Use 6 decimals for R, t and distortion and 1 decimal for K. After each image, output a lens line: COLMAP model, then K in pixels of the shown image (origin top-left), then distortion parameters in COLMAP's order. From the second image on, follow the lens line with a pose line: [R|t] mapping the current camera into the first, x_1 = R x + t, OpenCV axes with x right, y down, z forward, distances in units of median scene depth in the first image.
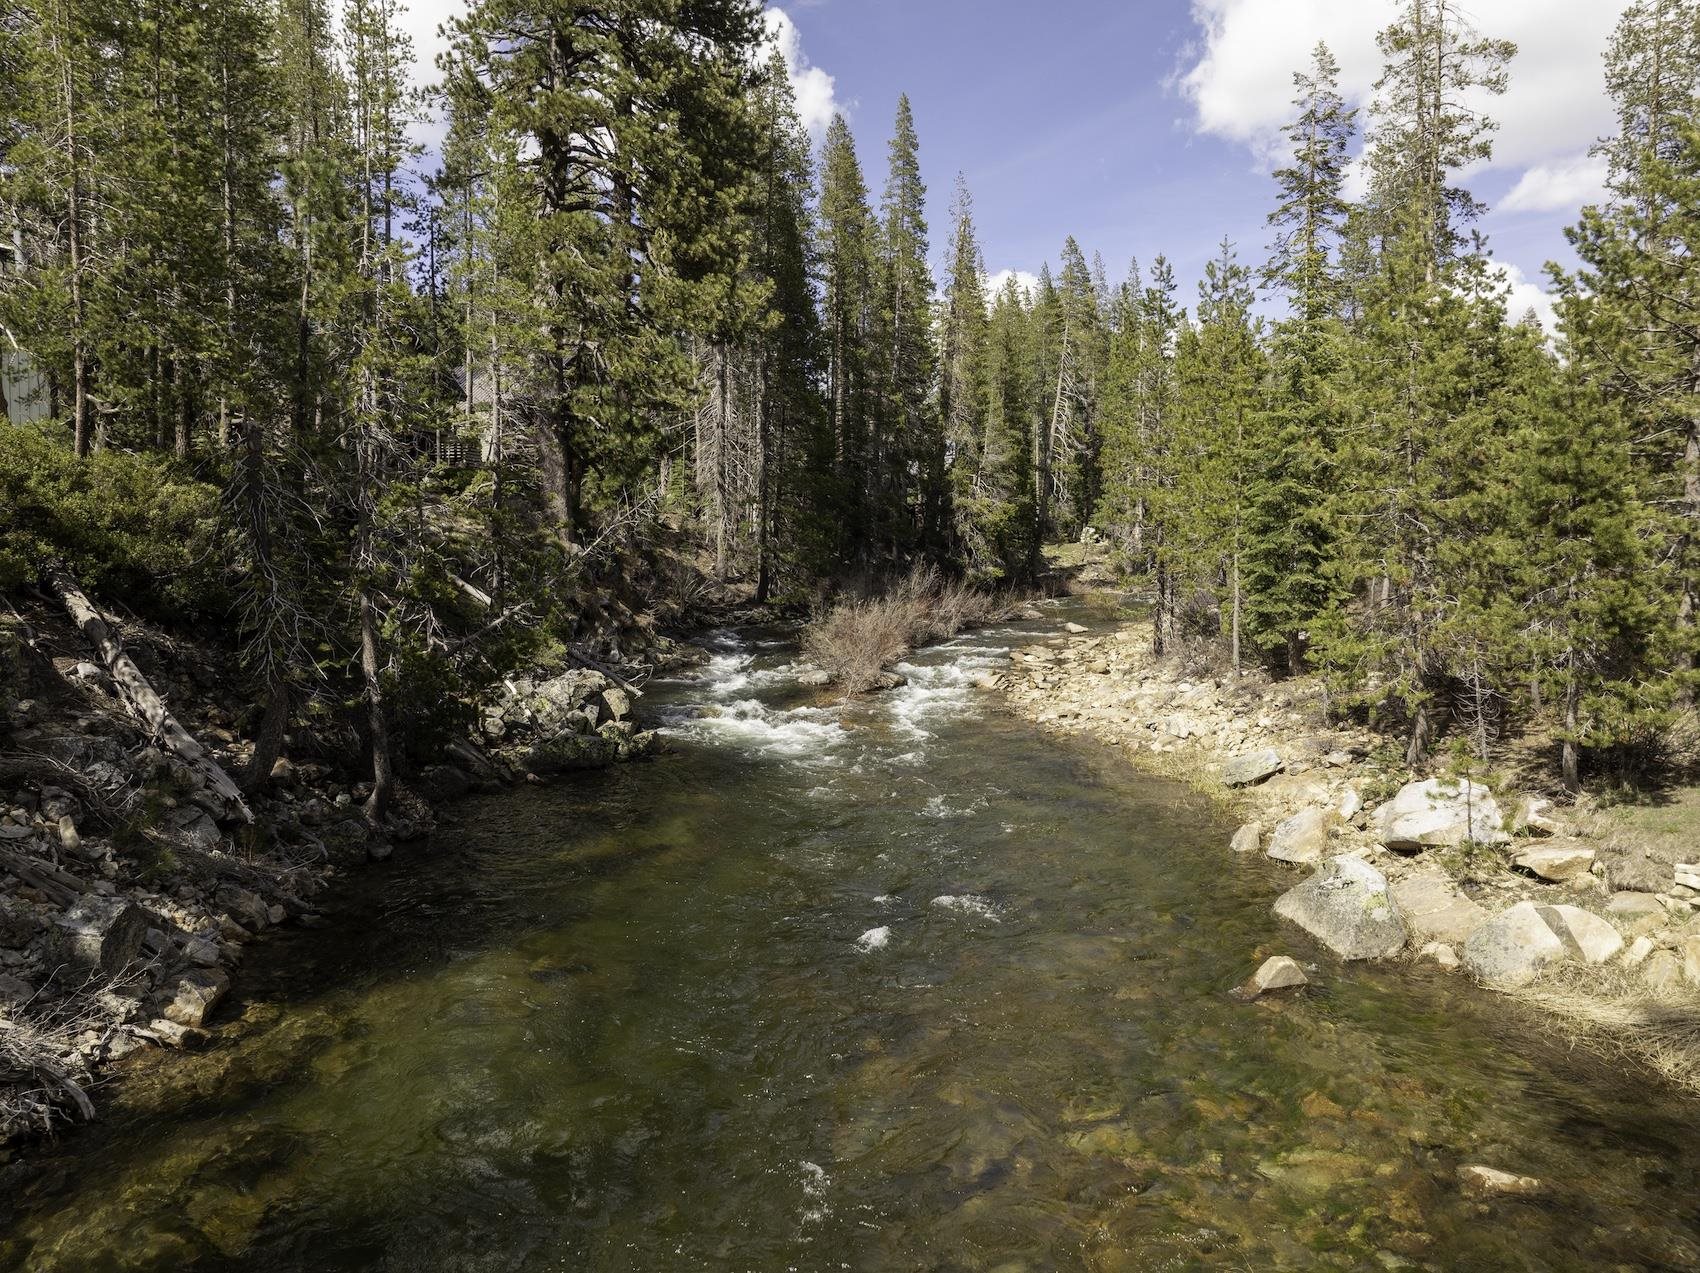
lens RADIAL K [[1197.0, 0, 856.3], [0, 1197.0, 645.5], [0, 0, 1]] dist [-0.038924, 0.008845]
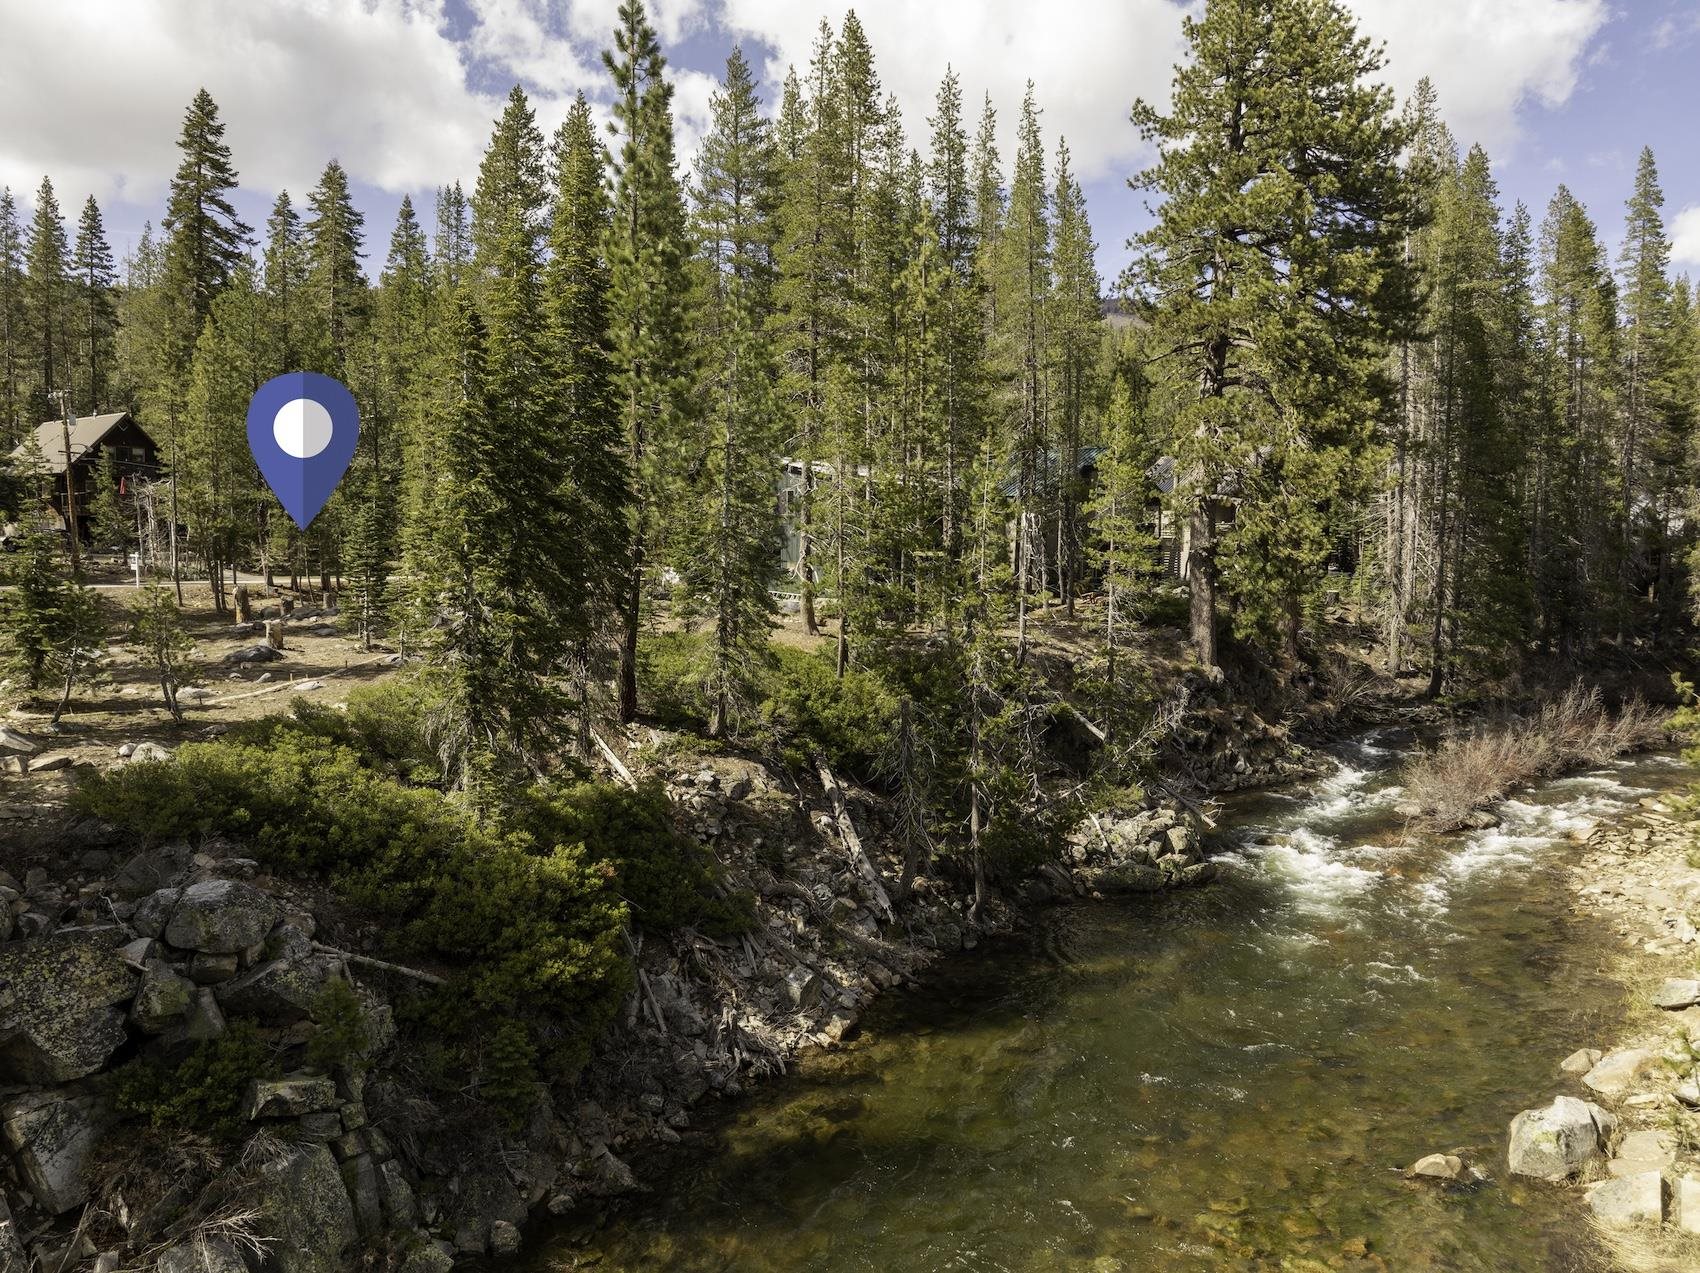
lens RADIAL K [[1197.0, 0, 856.3], [0, 1197.0, 645.5], [0, 0, 1]] dist [-0.038924, 0.008845]
pose [[0.809457, 0.043671, -0.585553, 0.382521], [-0.047245, 0.998841, 0.009184, -0.224343], [0.585276, 0.020231, 0.810582, -0.399469]]
